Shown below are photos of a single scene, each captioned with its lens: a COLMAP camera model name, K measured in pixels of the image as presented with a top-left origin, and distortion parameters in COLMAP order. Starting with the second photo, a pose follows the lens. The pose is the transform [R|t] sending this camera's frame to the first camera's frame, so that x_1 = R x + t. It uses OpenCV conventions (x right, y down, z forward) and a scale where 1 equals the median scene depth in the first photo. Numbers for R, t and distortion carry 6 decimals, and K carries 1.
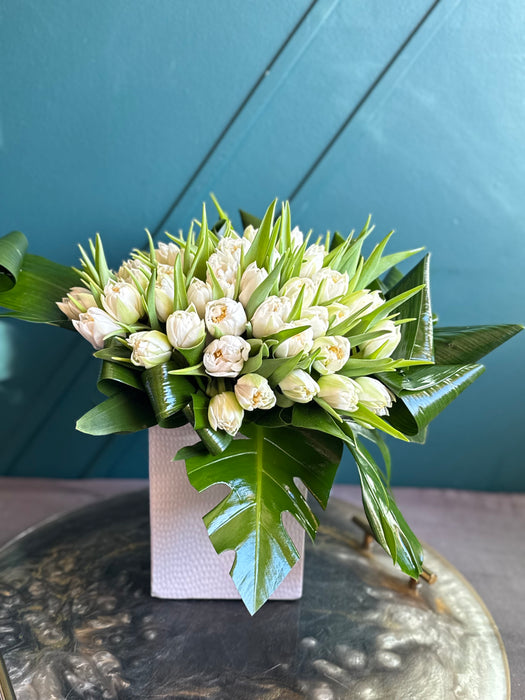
lens RADIAL K [[810.9, 0, 271.3], [0, 810.9, 334.7], [0, 0, 1]] dist [-0.038800, 0.000000]
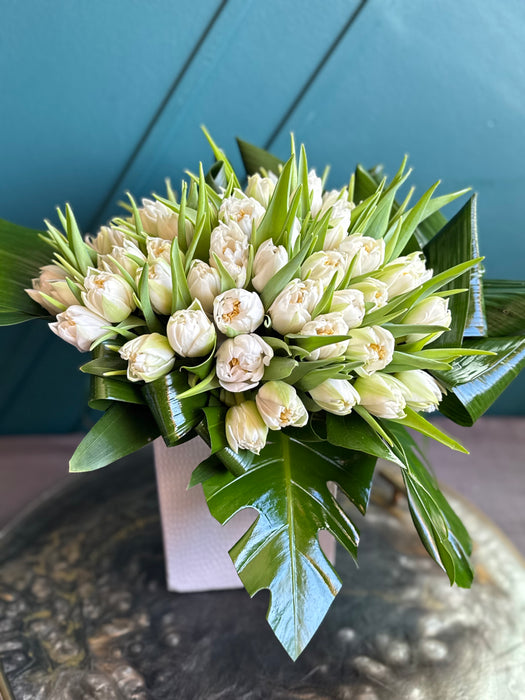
lens RADIAL K [[810.9, 0, 272.4], [0, 810.9, 353.6], [0, 0, 1]] dist [-0.038800, 0.000000]
pose [[0.998027, -0.059316, 0.020570, -0.036474], [0.053125, 0.972500, 0.226764, -0.141299], [-0.033455, -0.225224, 0.973732, 0.177280]]
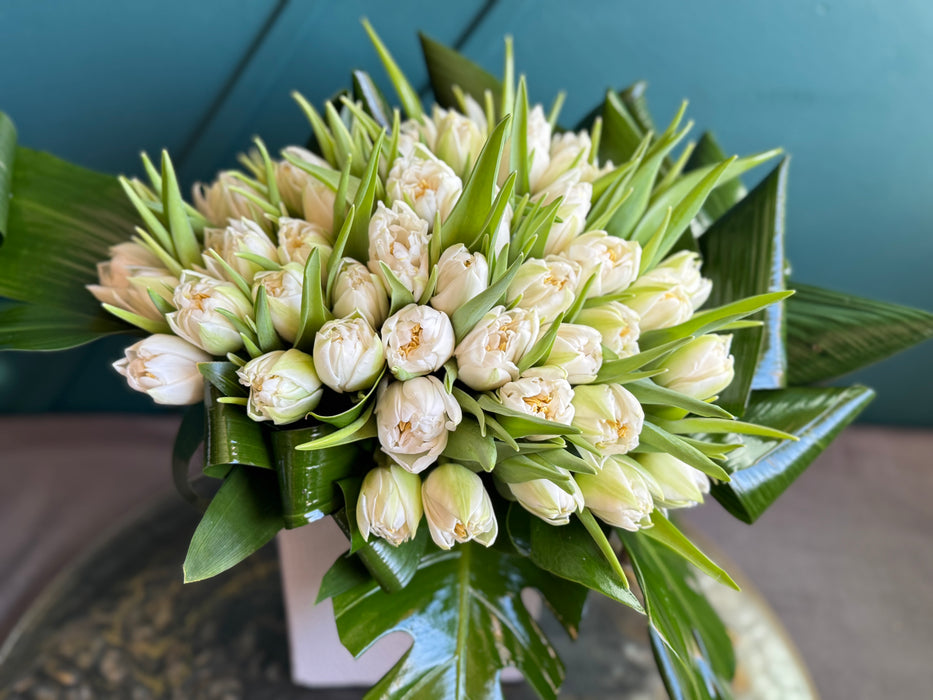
lens RADIAL K [[1080.8, 0, 479.1], [0, 1080.8, 362.4], [0, 0, 1]] dist [-0.038800, 0.000000]
pose [[0.999770, -0.002047, 0.021330, -0.021035], [-0.005919, 0.930323, 0.366694, -0.234775], [-0.020594, -0.366736, 0.930097, 0.310084]]
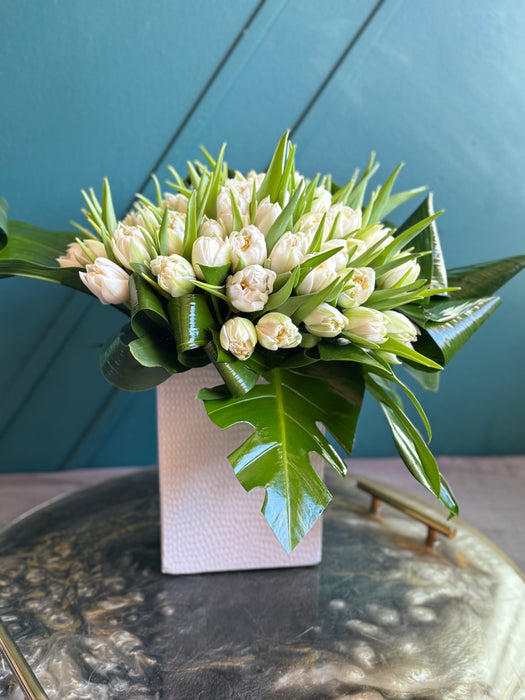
lens RADIAL K [[810.9, 0, 271.9], [0, 810.9, 323.9], [0, 0, 1]] dist [-0.038800, 0.000000]
pose [[0.993807, -0.051836, 0.098288, -0.103774], [0.056818, 0.997202, -0.048583, 0.094240], [-0.095495, 0.053867, 0.993971, 0.049508]]
